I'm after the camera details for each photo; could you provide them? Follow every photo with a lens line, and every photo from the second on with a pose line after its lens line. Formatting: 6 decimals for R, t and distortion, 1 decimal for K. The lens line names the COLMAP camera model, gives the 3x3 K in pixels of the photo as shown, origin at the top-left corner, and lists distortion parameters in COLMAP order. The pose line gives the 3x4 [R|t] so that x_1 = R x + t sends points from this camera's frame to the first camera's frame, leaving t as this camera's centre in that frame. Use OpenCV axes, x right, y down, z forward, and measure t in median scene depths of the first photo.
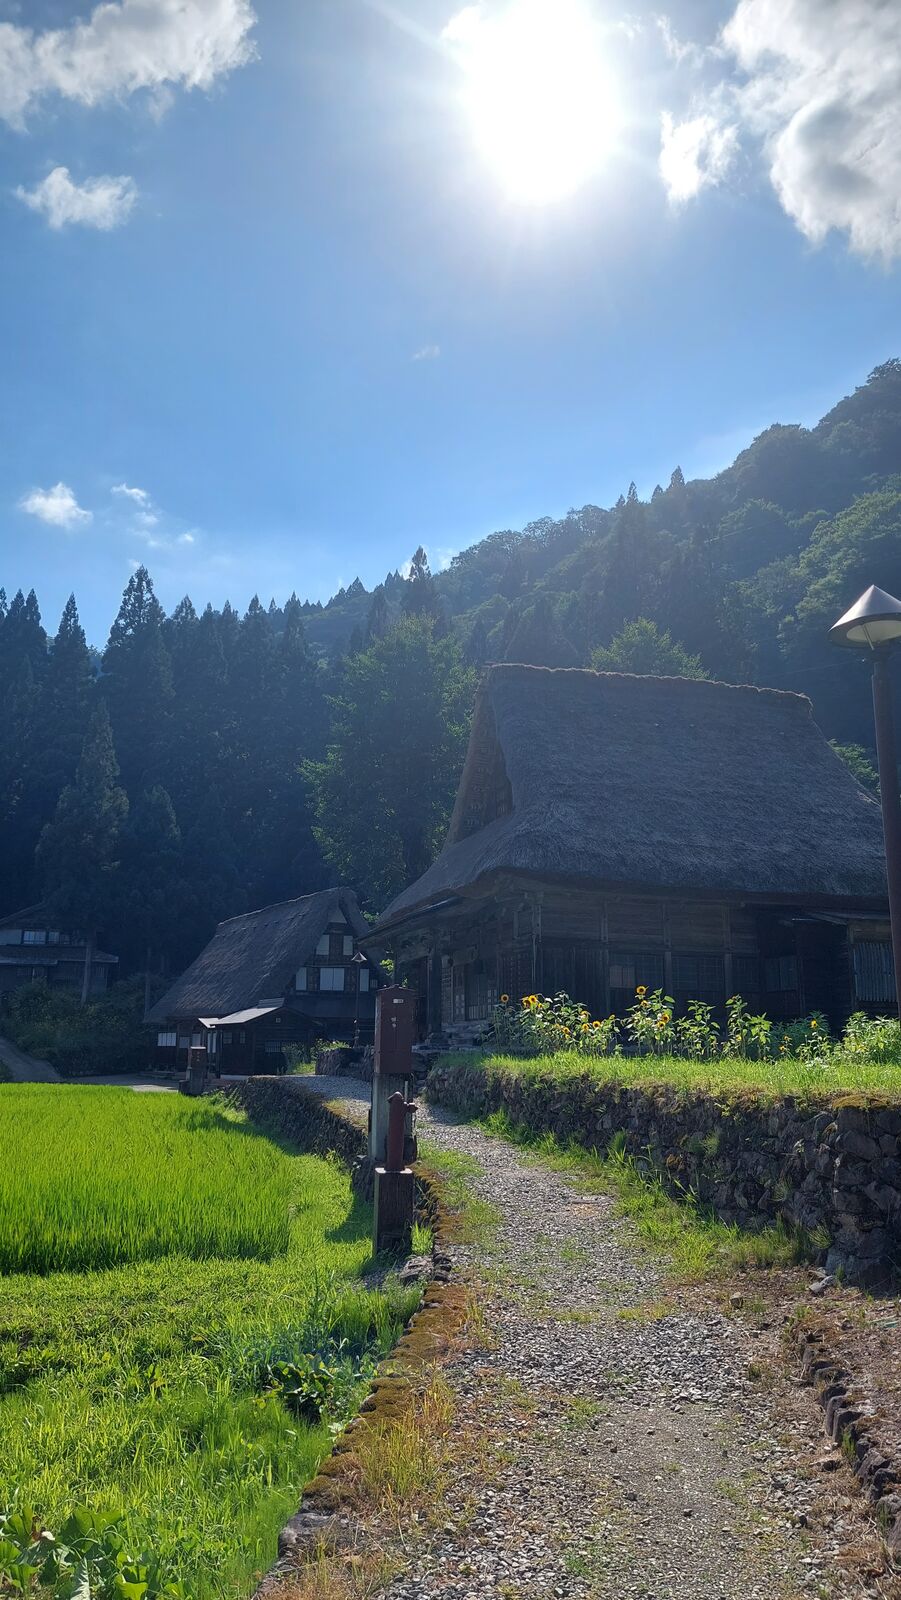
lens RADIAL K [[1151.0, 0, 443.9], [0, 1151.0, 799.5], [0, 0, 1]] dist [0.069053, -0.081486]
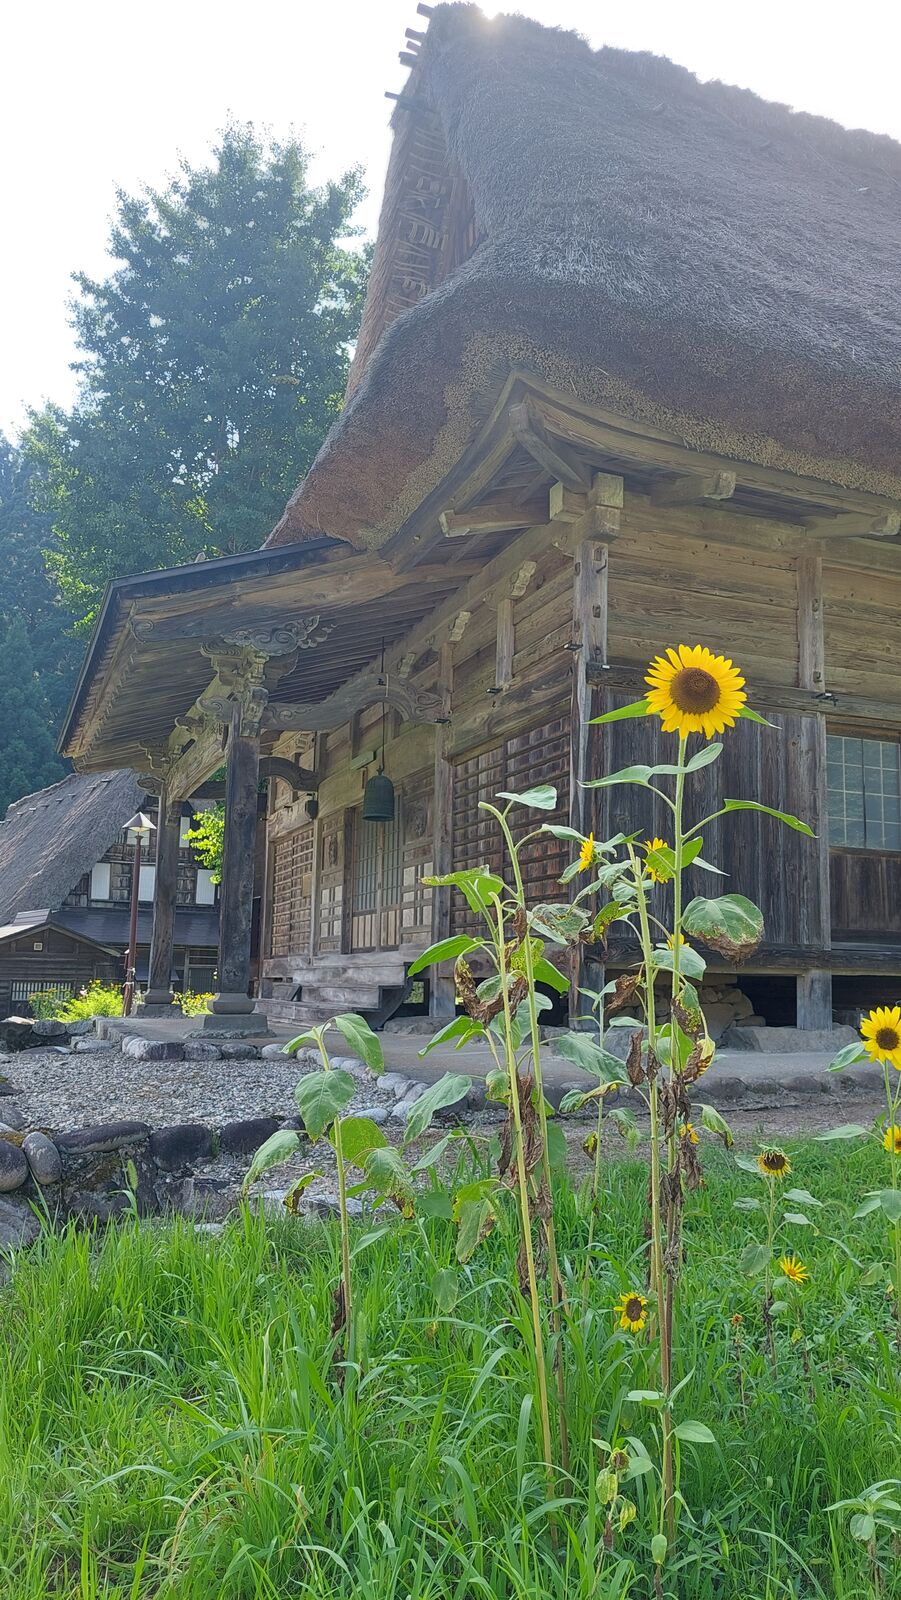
lens RADIAL K [[1151.0, 0, 443.9], [0, 1151.0, 799.5], [0, 0, 1]] dist [0.069053, -0.081486]
pose [[0.996880, 0.019284, 0.076539, 0.049639], [-0.023937, 0.997890, 0.060351, 0.270197], [-0.075213, -0.061995, 0.995238, 1.430337]]
